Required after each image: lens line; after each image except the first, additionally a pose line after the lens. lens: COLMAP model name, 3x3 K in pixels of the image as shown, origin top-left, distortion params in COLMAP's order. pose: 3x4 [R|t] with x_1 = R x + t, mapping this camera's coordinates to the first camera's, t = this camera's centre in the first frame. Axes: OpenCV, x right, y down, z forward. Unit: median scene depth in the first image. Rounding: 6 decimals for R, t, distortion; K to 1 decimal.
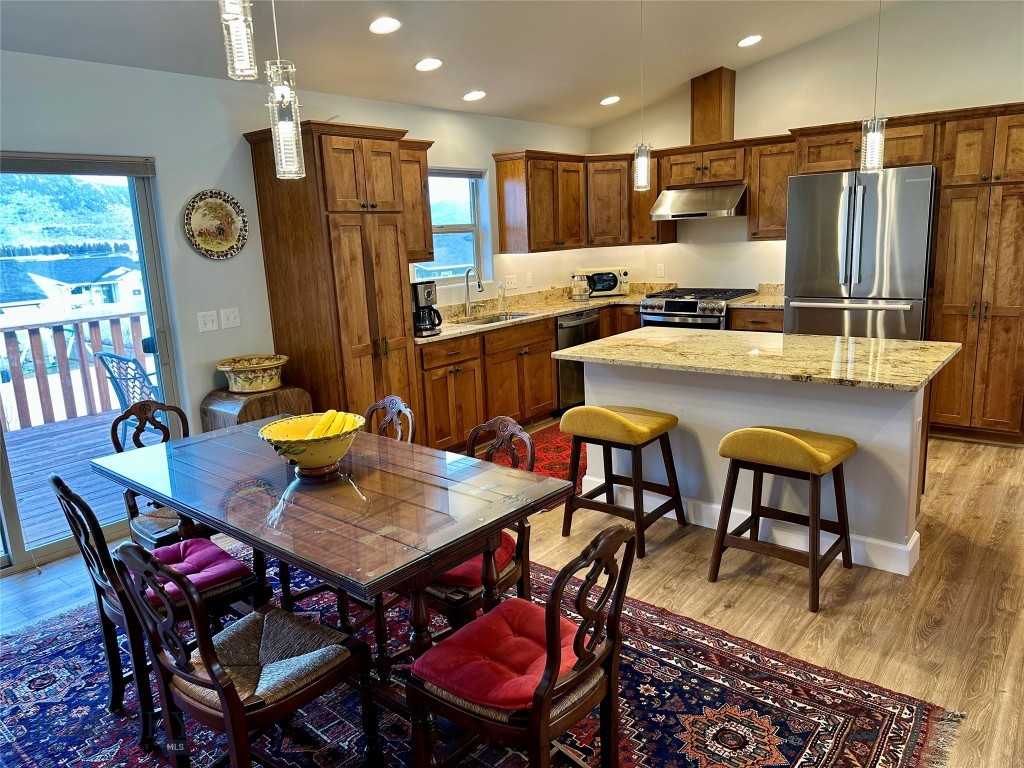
lens RADIAL K [[716.1, 0, 522.2], [0, 716.1, 389.5], [0, 0, 1]] dist [0.063861, -0.083138]
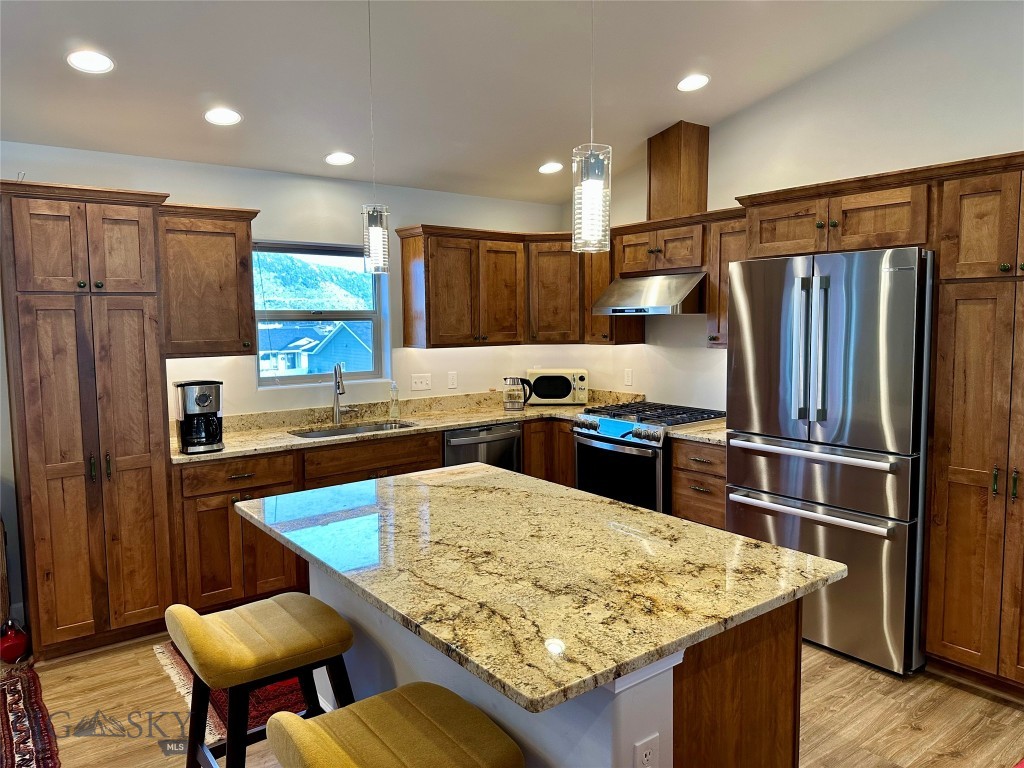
lens RADIAL K [[716.1, 0, 522.3], [0, 716.1, 380.4], [0, 0, 1]] dist [0.063861, -0.083138]
pose [[0.971217, 0.055105, -0.231735, 0.359877], [-0.083435, 0.989939, -0.114281, -0.087128], [0.223106, 0.130326, 0.966043, 0.306086]]
